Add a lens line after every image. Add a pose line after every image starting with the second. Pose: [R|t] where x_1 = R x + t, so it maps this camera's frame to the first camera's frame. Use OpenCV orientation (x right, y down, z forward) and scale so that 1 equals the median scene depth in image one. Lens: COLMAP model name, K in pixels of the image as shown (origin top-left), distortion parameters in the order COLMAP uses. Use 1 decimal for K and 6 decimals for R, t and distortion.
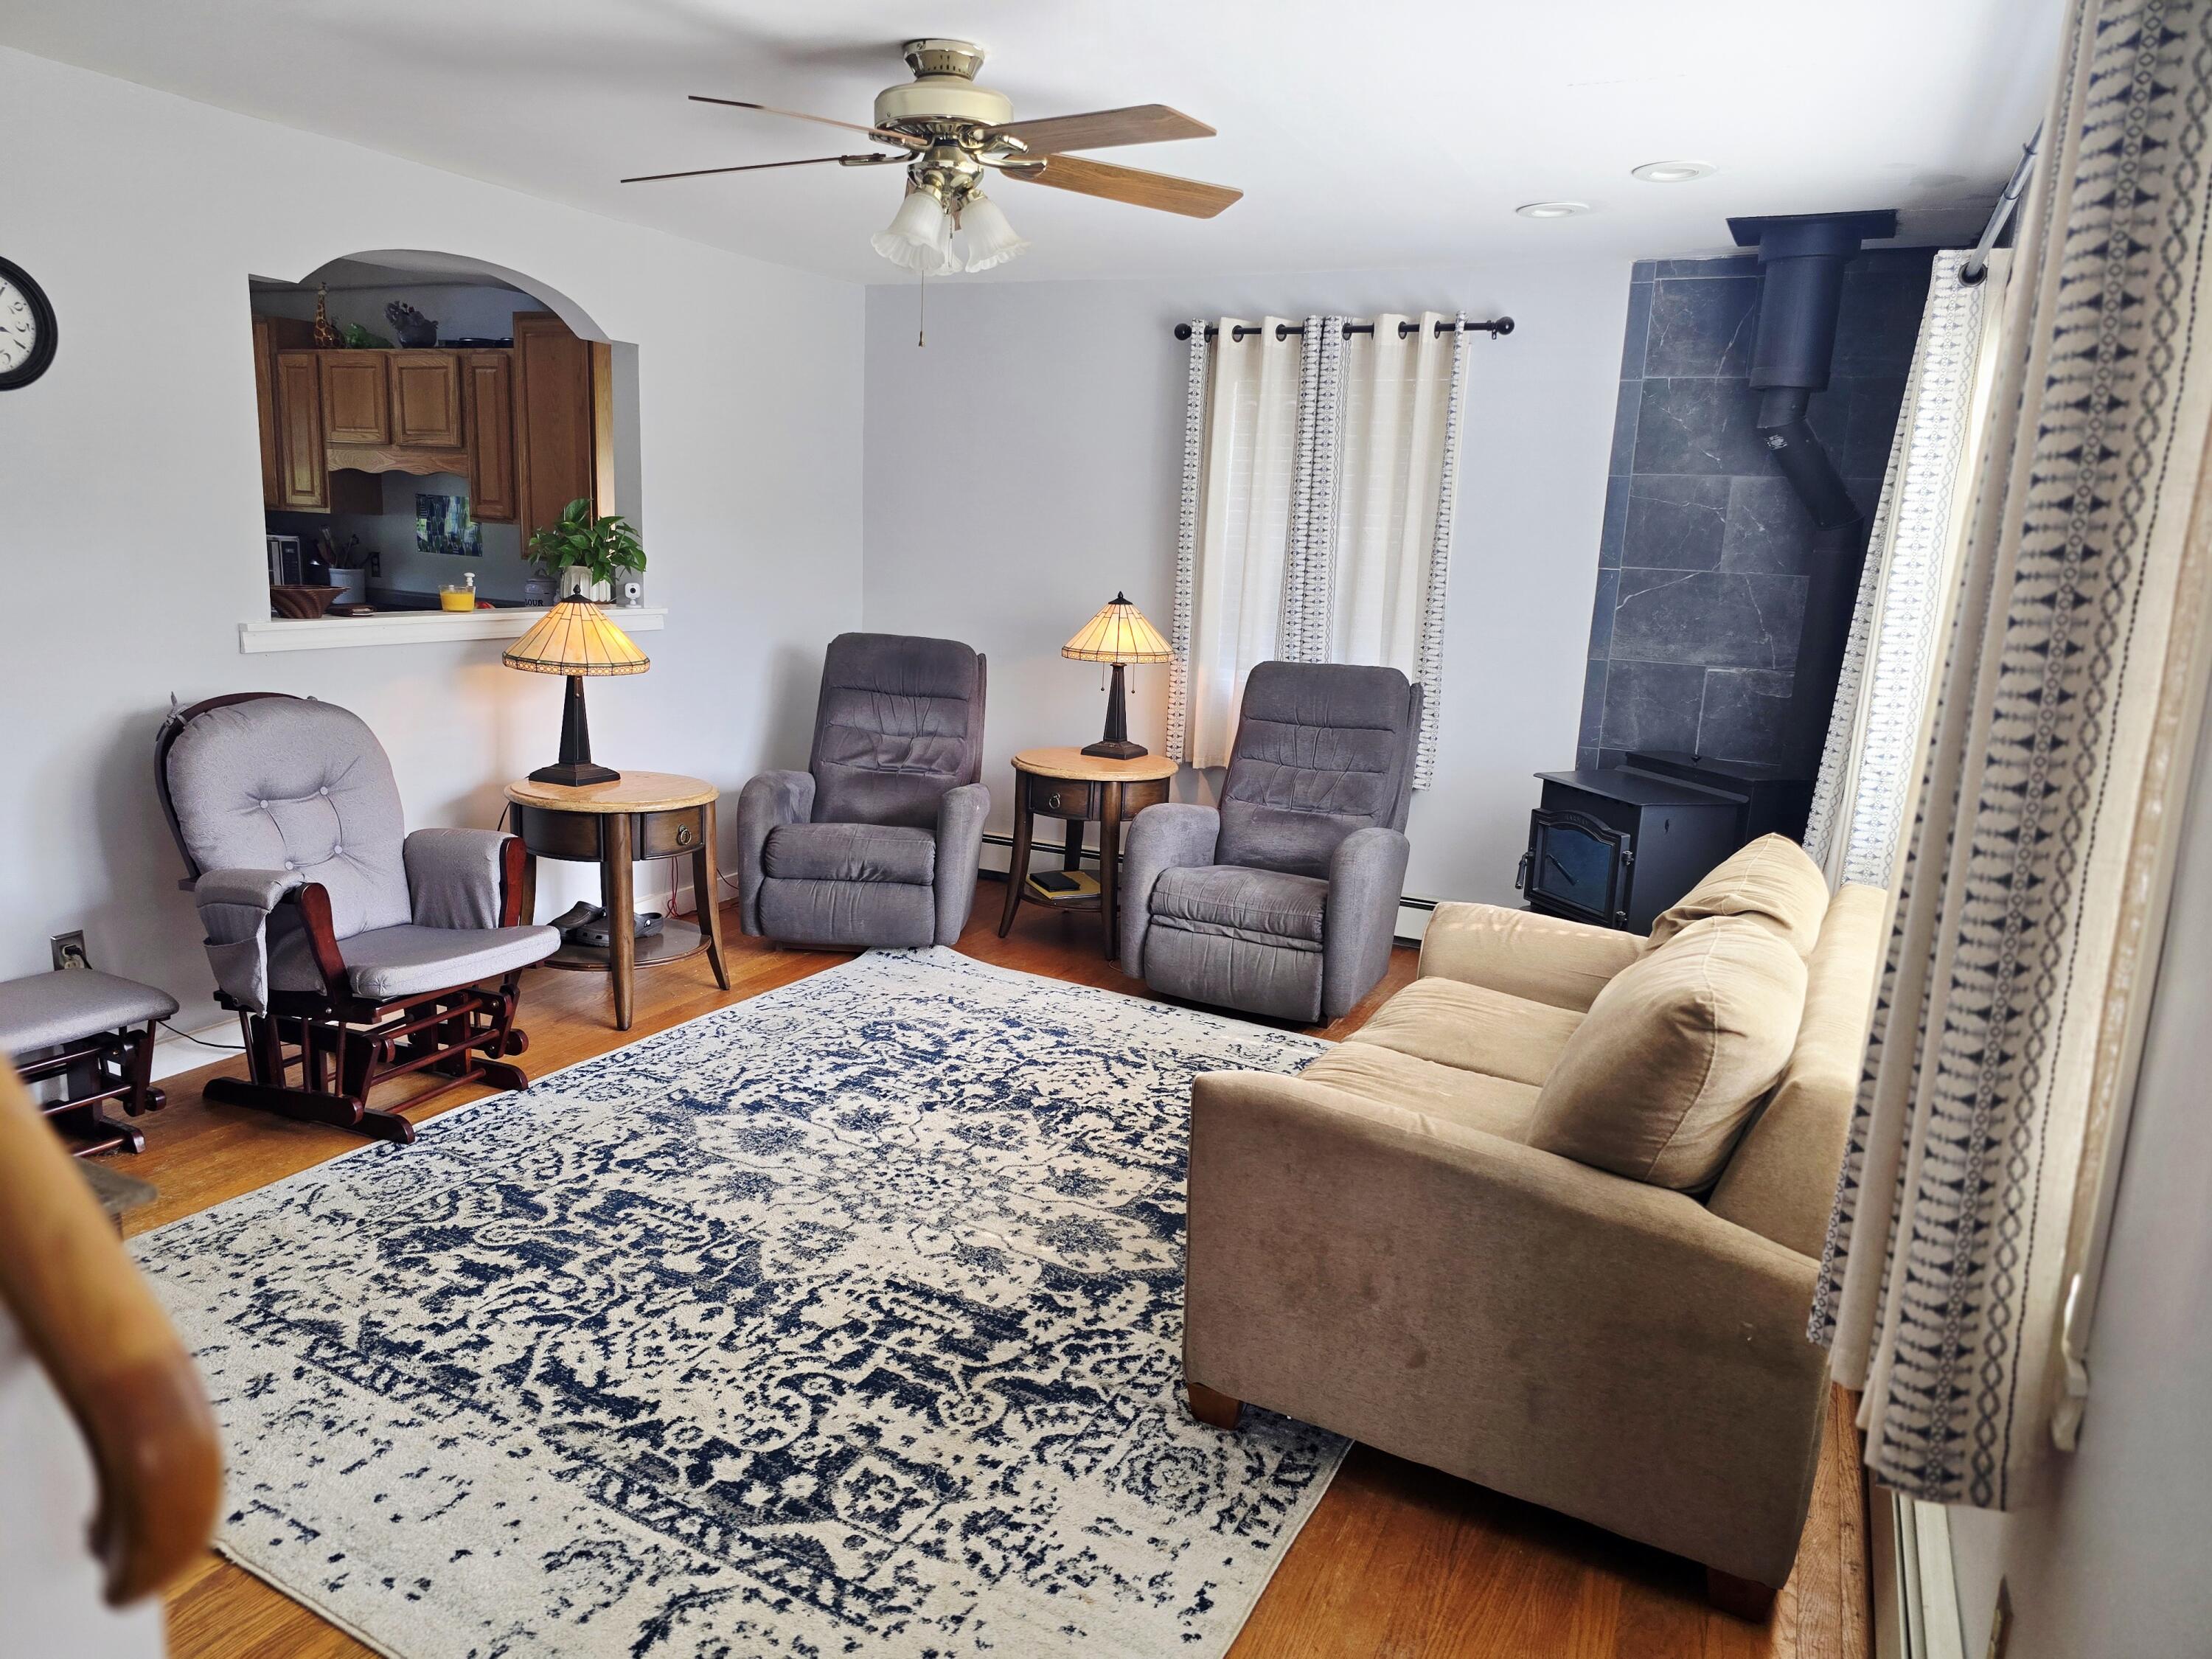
lens RADIAL K [[1482.4, 0, 1096.2], [0, 1482.4, 781.4], [0, 0, 1]] dist [0.057077, -0.050589]
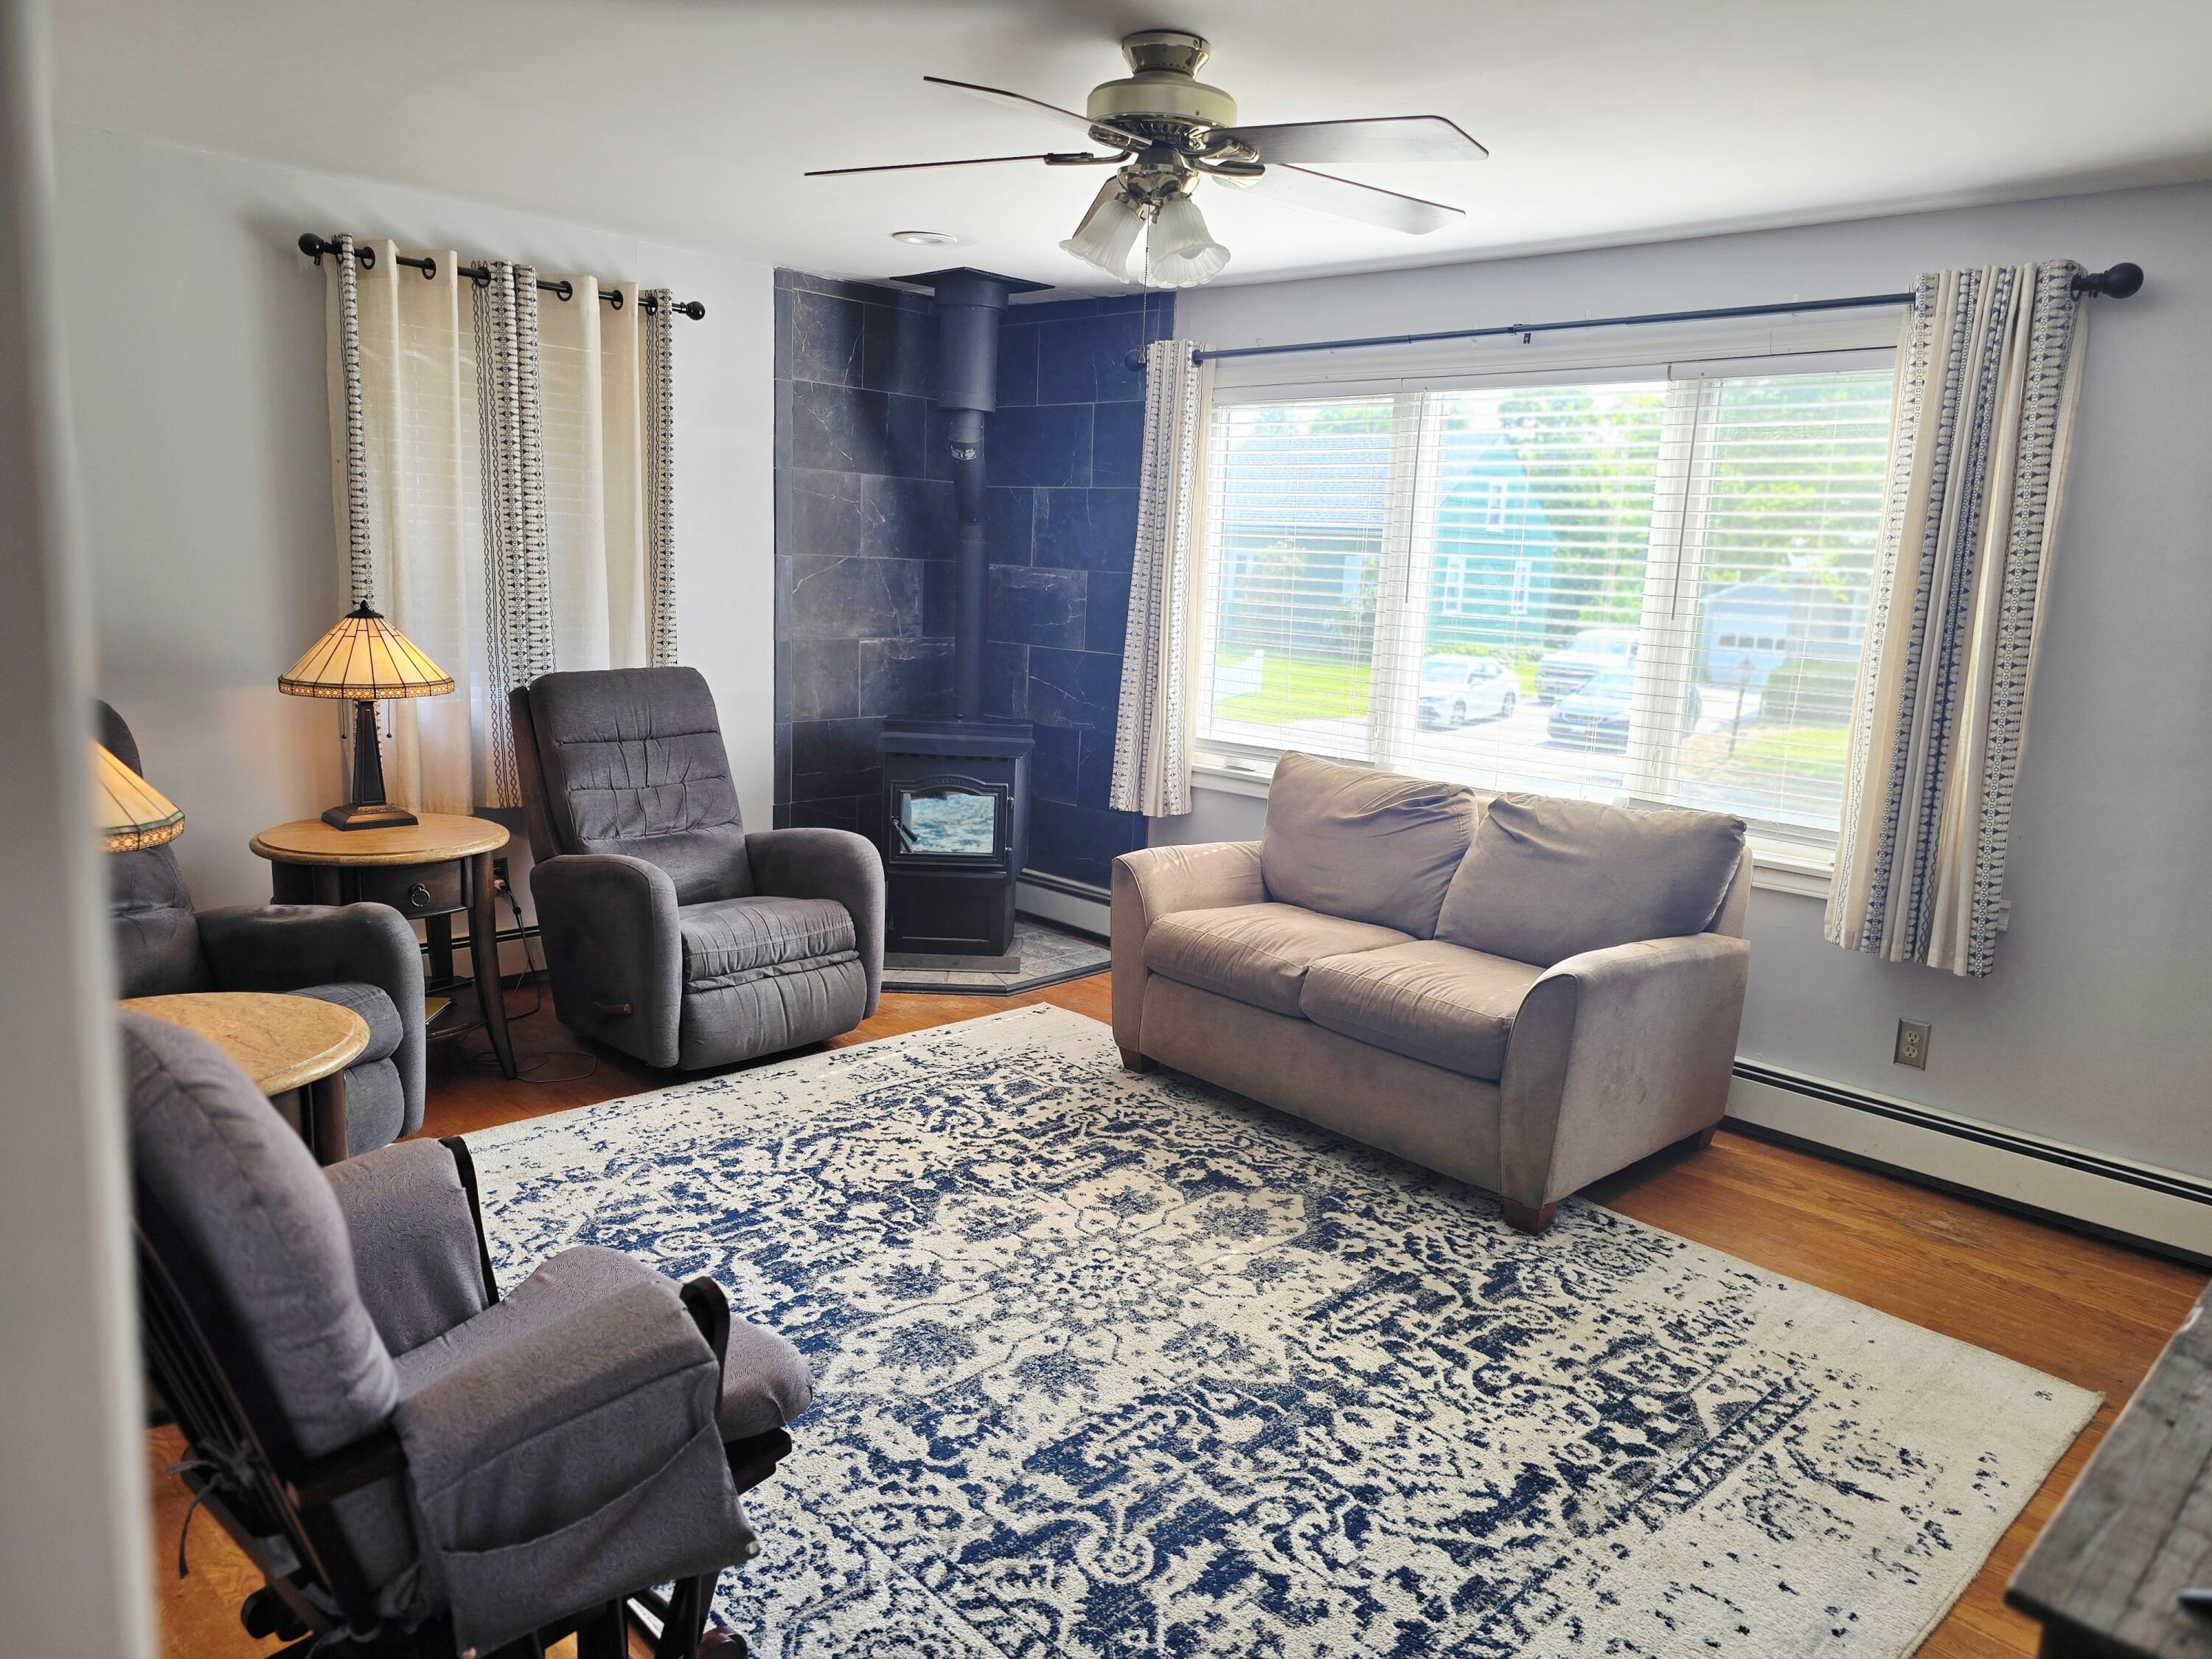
lens RADIAL K [[1482.4, 0, 1112.7], [0, 1482.4, 767.7], [0, 0, 1]] dist [0.057077, -0.050589]
pose [[0.310517, -0.166595, 0.935856, -0.965178], [0.134412, 0.982326, 0.130269, -0.159170], [-0.941017, 0.085340, 0.327421, 0.702486]]
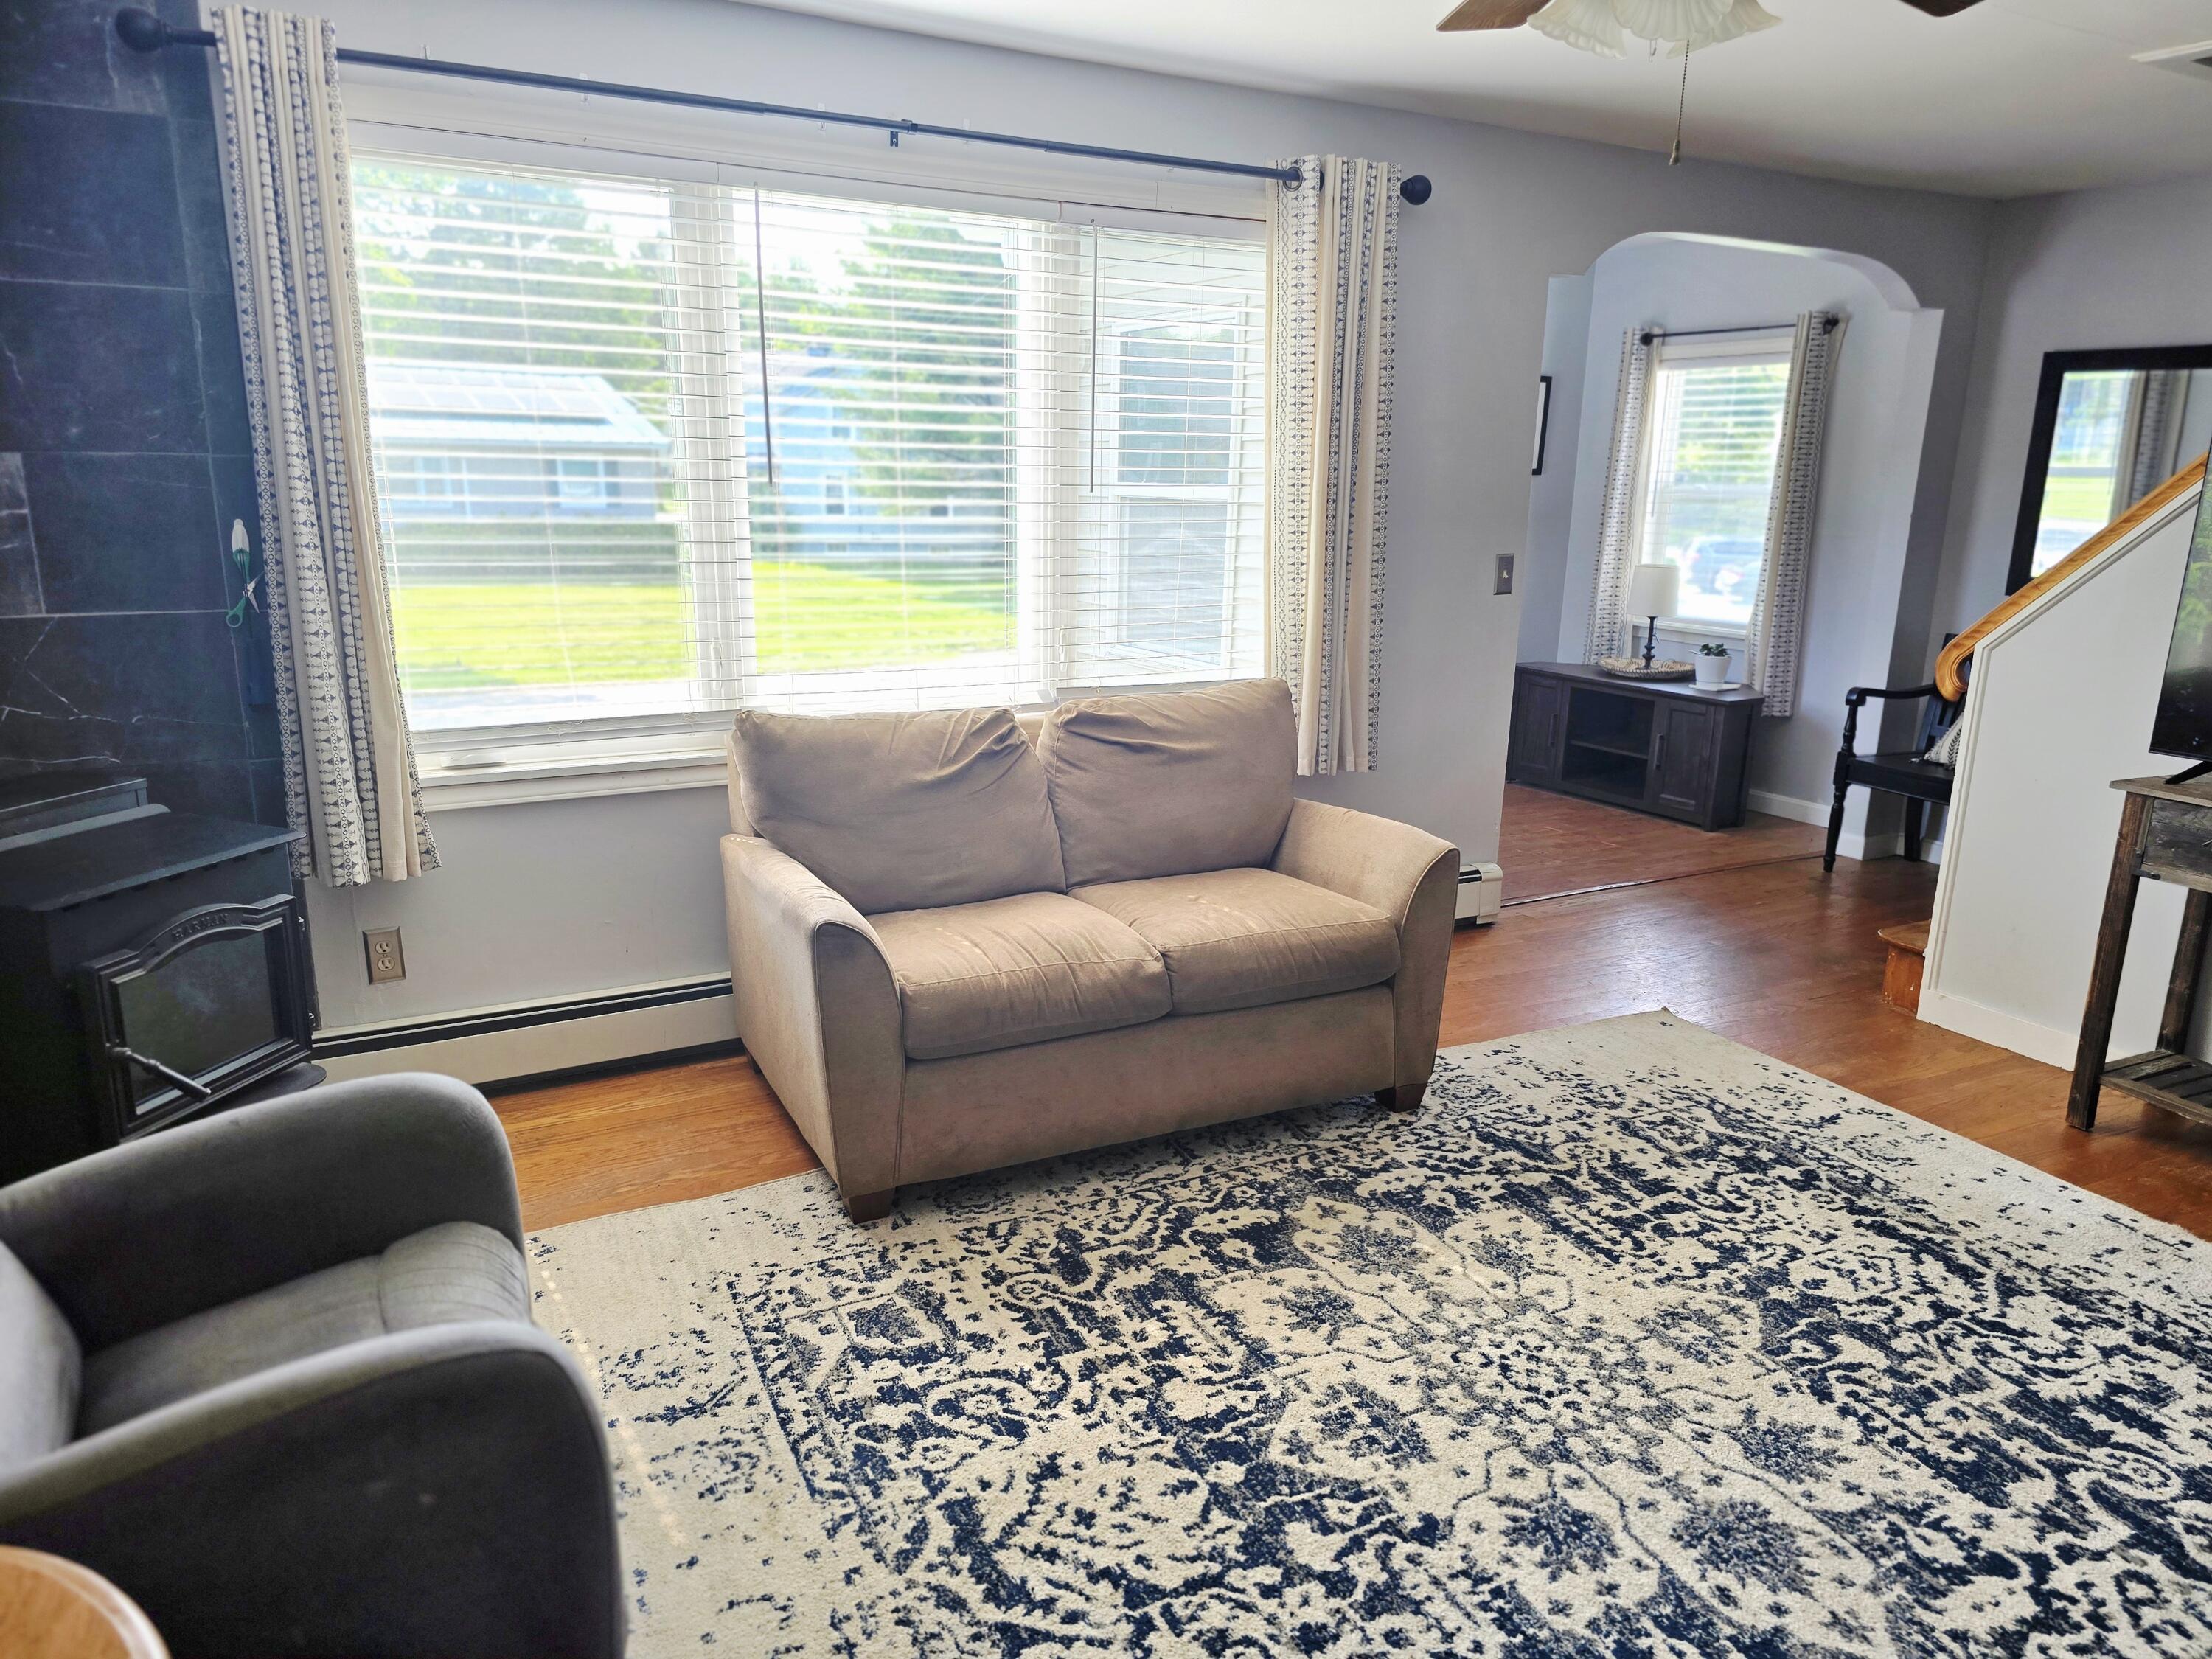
lens RADIAL K [[1482.4, 0, 1105.4], [0, 1482.4, 826.9], [0, 0, 1]] dist [0.057077, -0.050589]
pose [[-0.807460, -0.197334, 0.555939, -0.321745], [0.049272, 0.916540, 0.396897, -0.283122], [-0.587861, 0.347871, -0.730346, 1.639969]]
